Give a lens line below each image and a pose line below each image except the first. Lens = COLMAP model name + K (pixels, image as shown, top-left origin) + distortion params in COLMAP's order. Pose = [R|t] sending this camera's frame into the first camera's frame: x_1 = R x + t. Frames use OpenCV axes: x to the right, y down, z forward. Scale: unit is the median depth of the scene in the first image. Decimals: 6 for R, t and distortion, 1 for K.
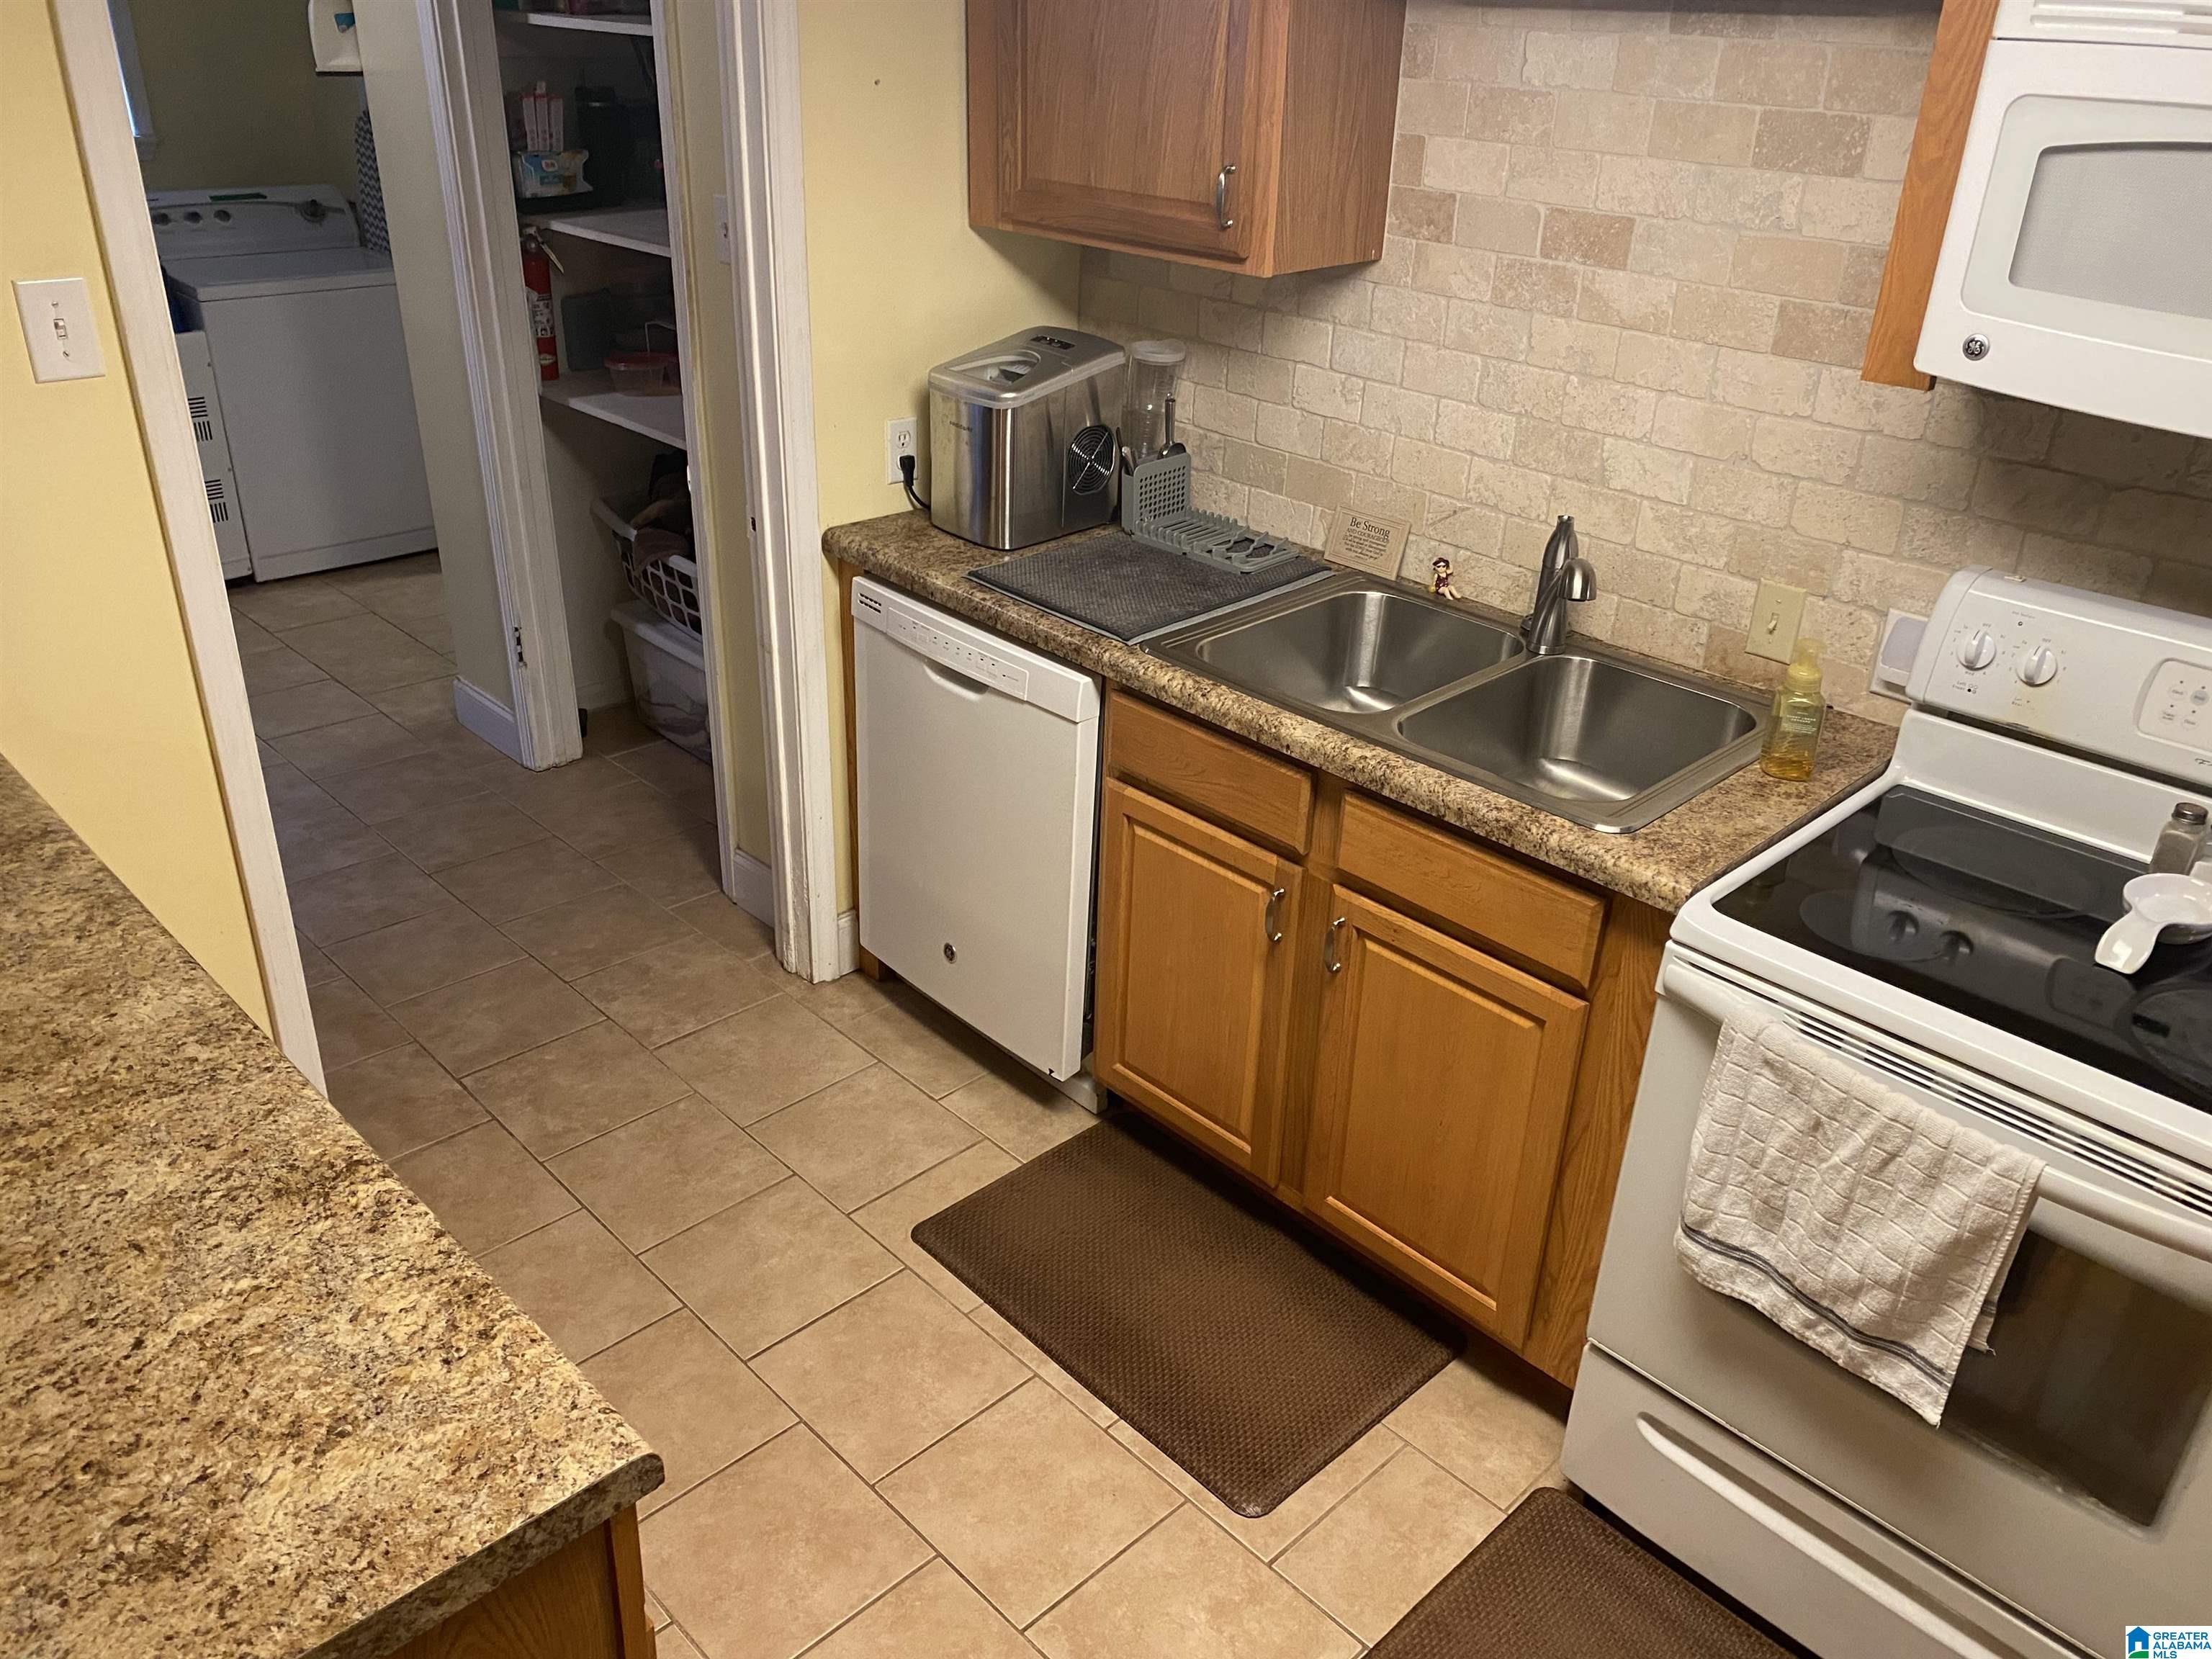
lens RADIAL K [[1694.4, 0, 1102.6], [0, 1694.4, 806.7], [0, 0, 1]] dist [-0.014974, -0.015688]
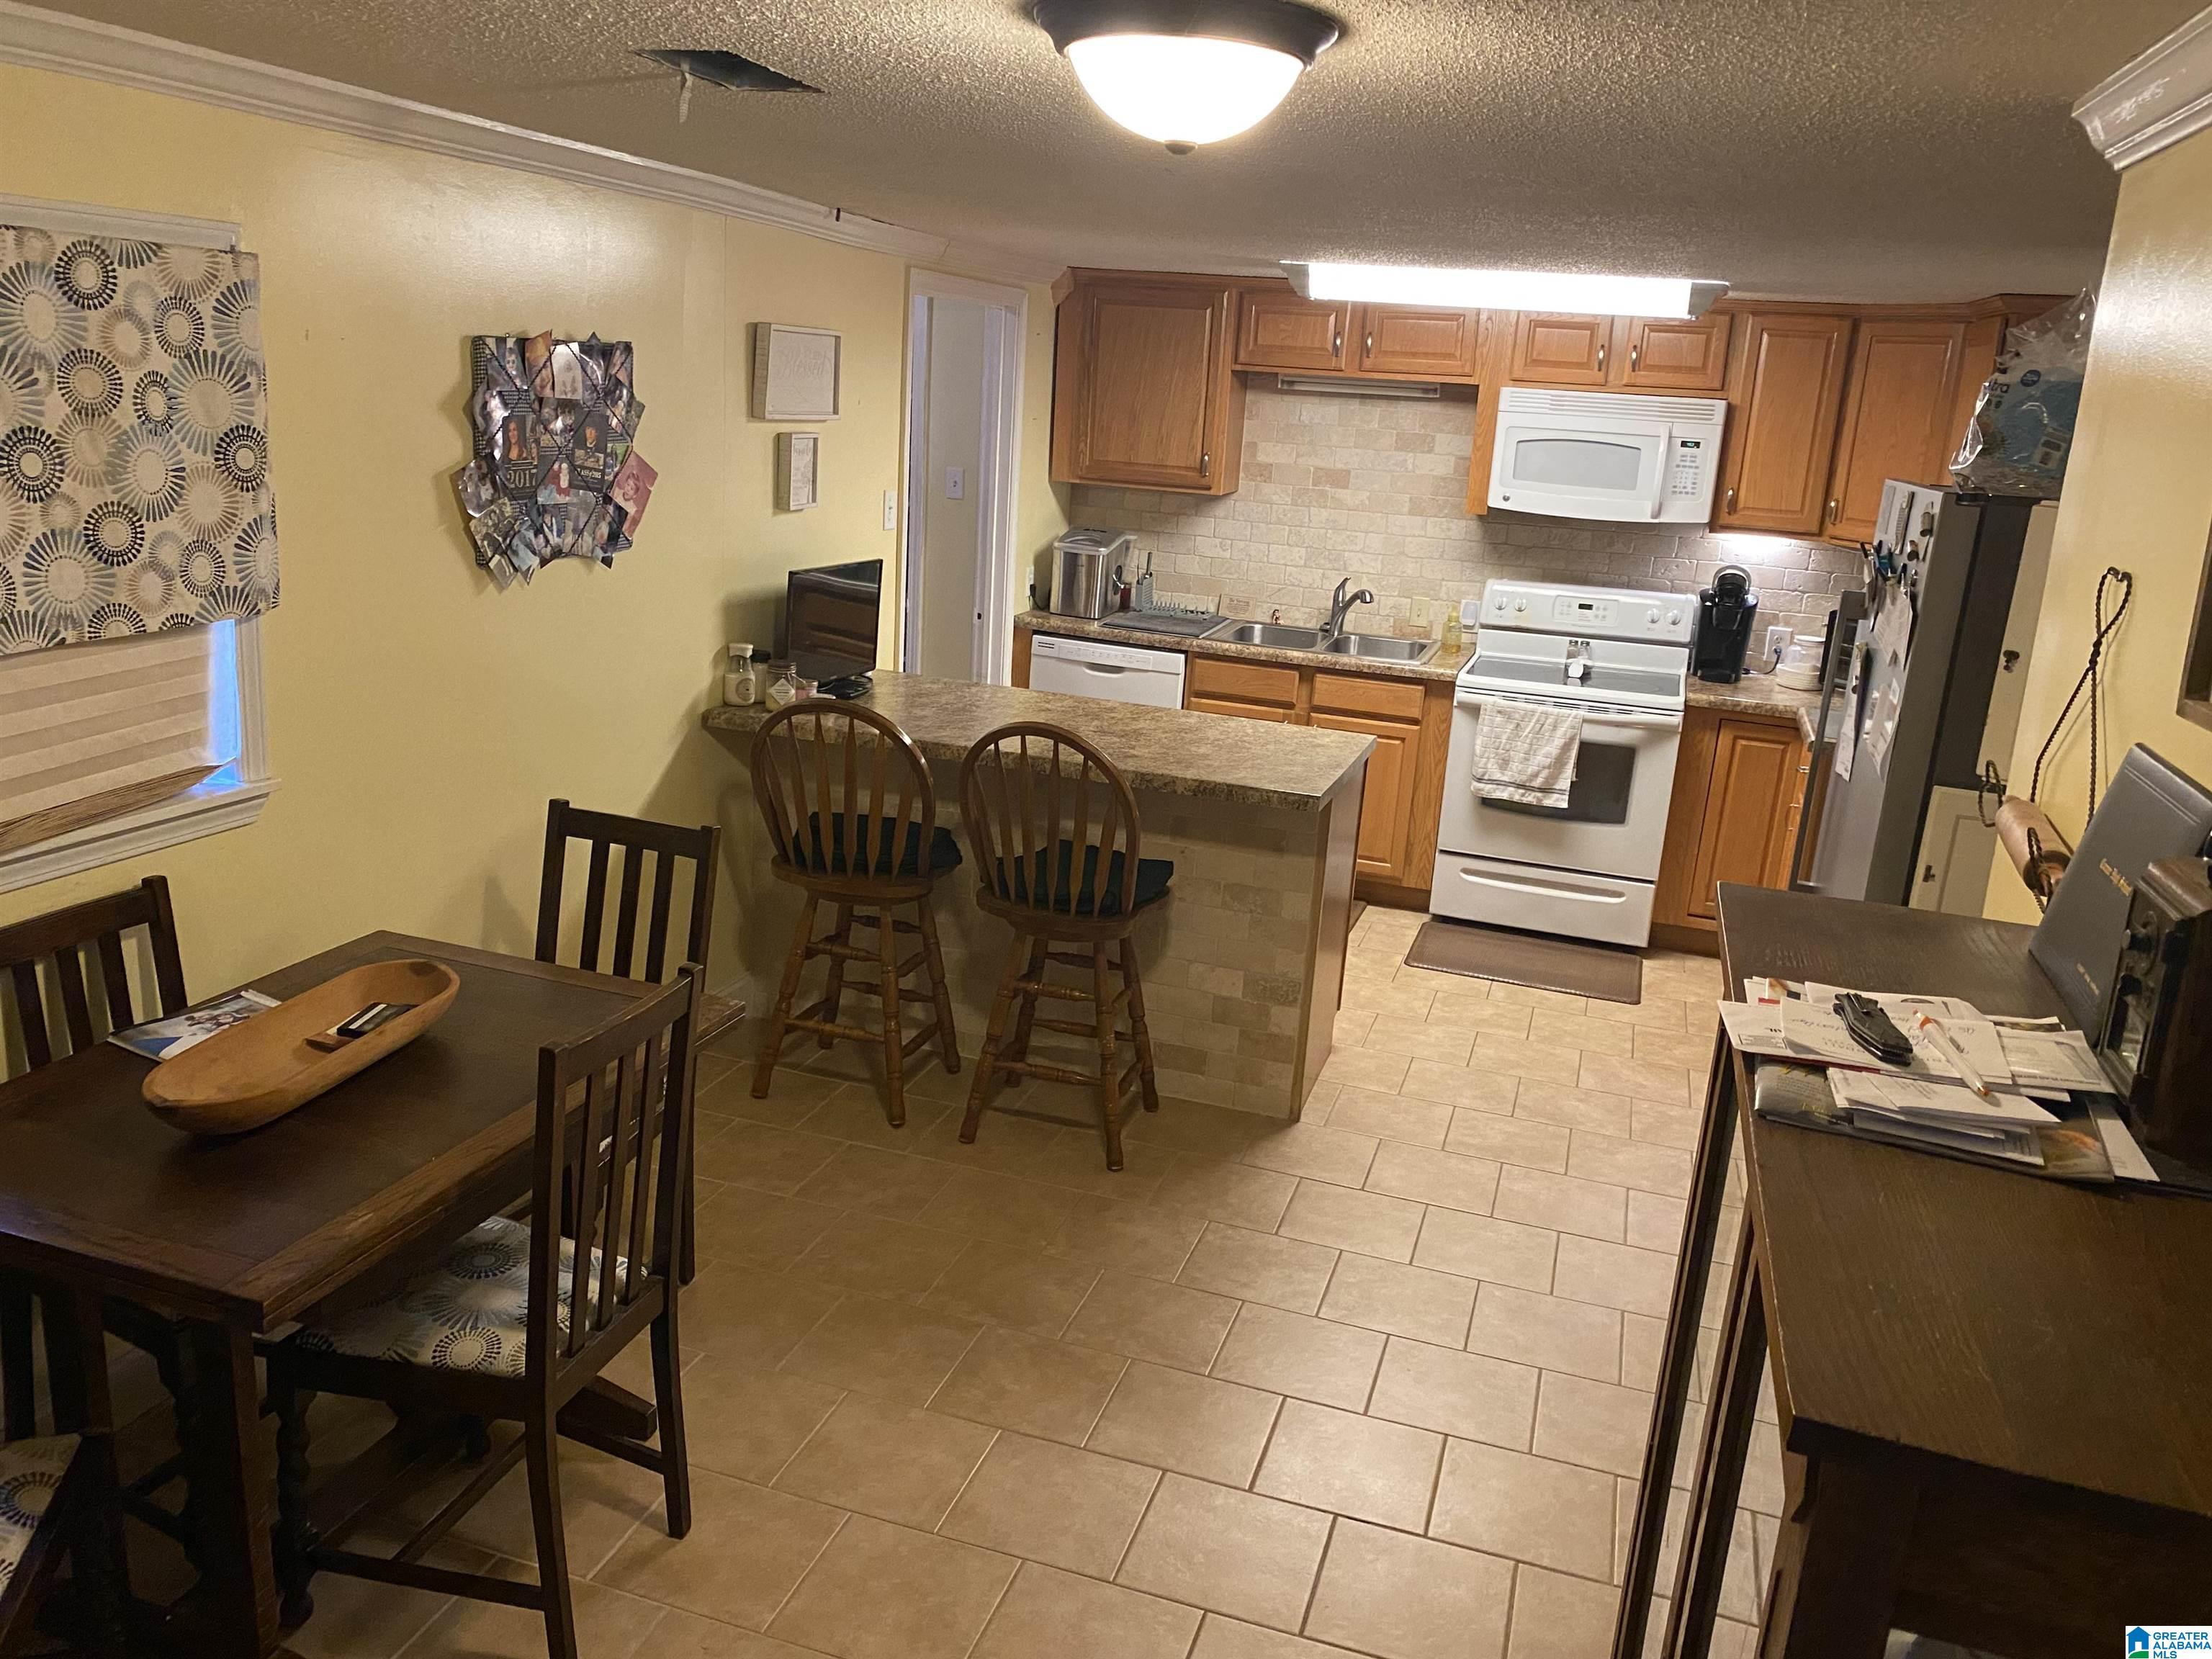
lens RADIAL K [[1694.4, 0, 1103.1], [0, 1694.4, 840.9], [0, 0, 1]] dist [-0.014974, -0.015688]
pose [[0.882837, -0.102841, 0.458282, -1.387471], [0.175386, 0.977337, -0.118545, 0.501728], [-0.435704, 0.185033, 0.880866, -1.147069]]
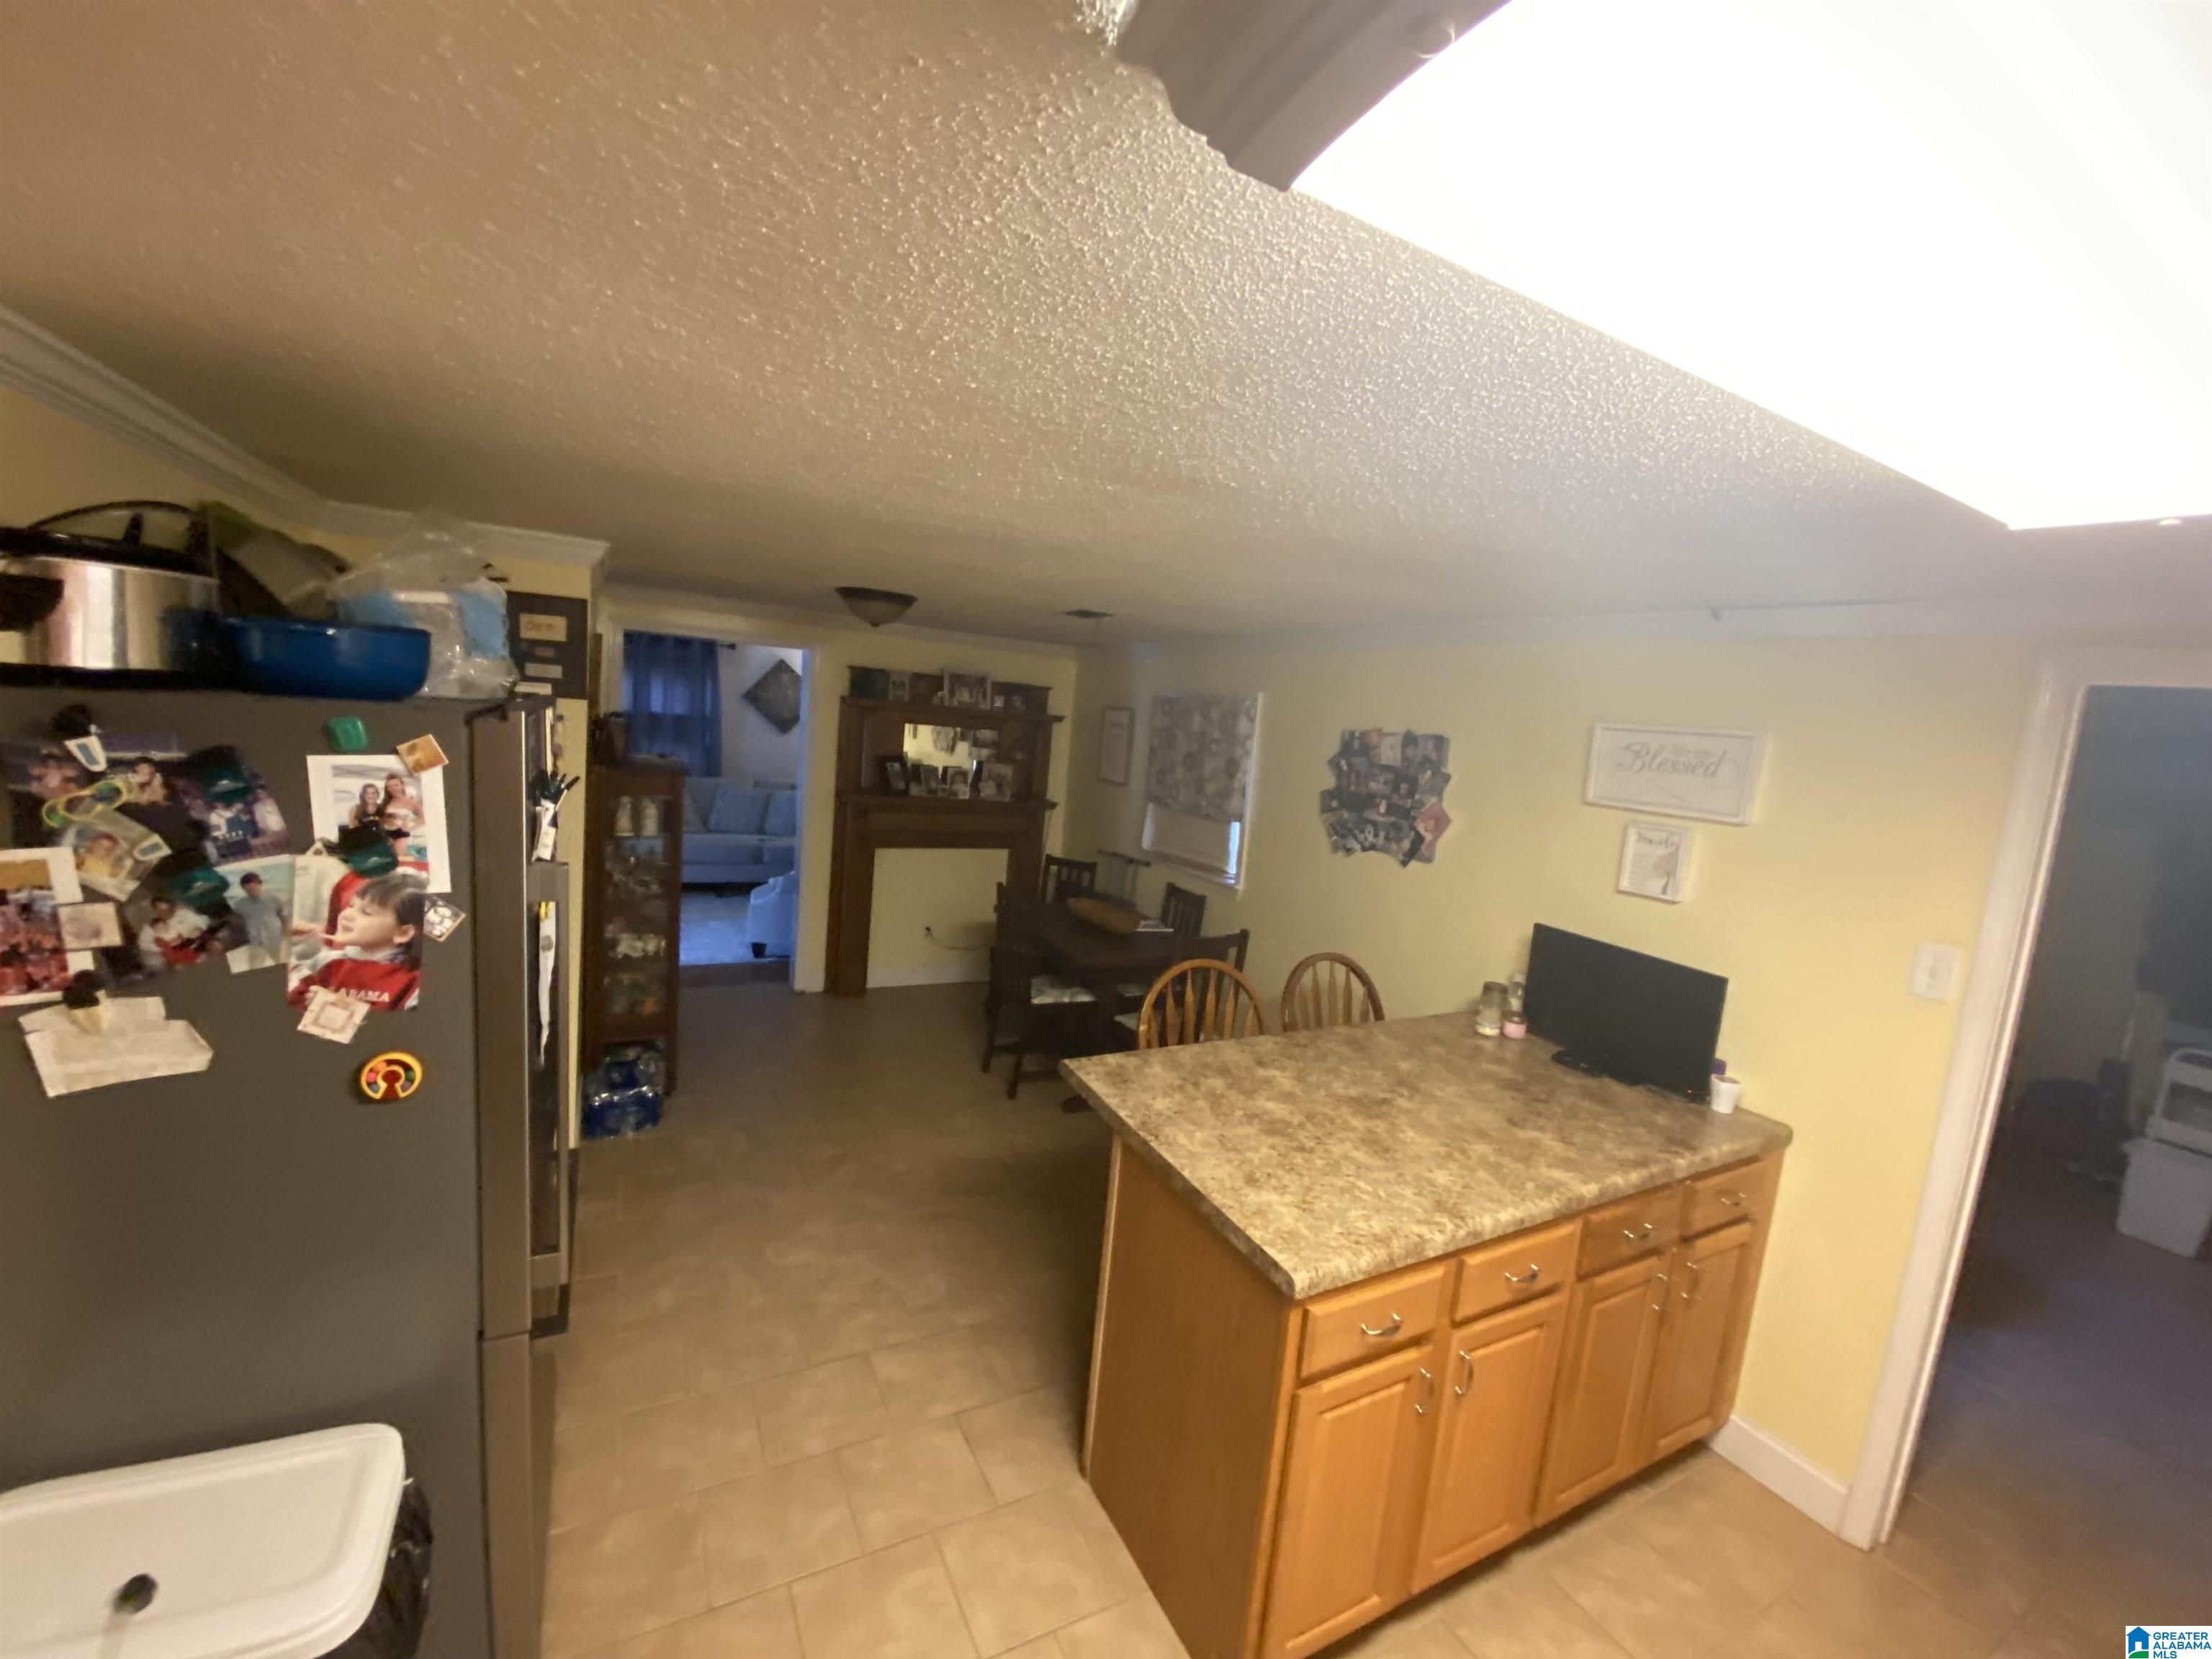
lens RADIAL K [[904.7, 0, 1113.3], [0, 904.7, 833.7], [0, 0, 1]] dist [0.013074, -0.001325]
pose [[-0.275510, 0.064764, -0.959114, 0.514566], [-0.504096, 0.839809, 0.201512, -0.145681], [0.818524, 0.539004, -0.198728, 0.352063]]
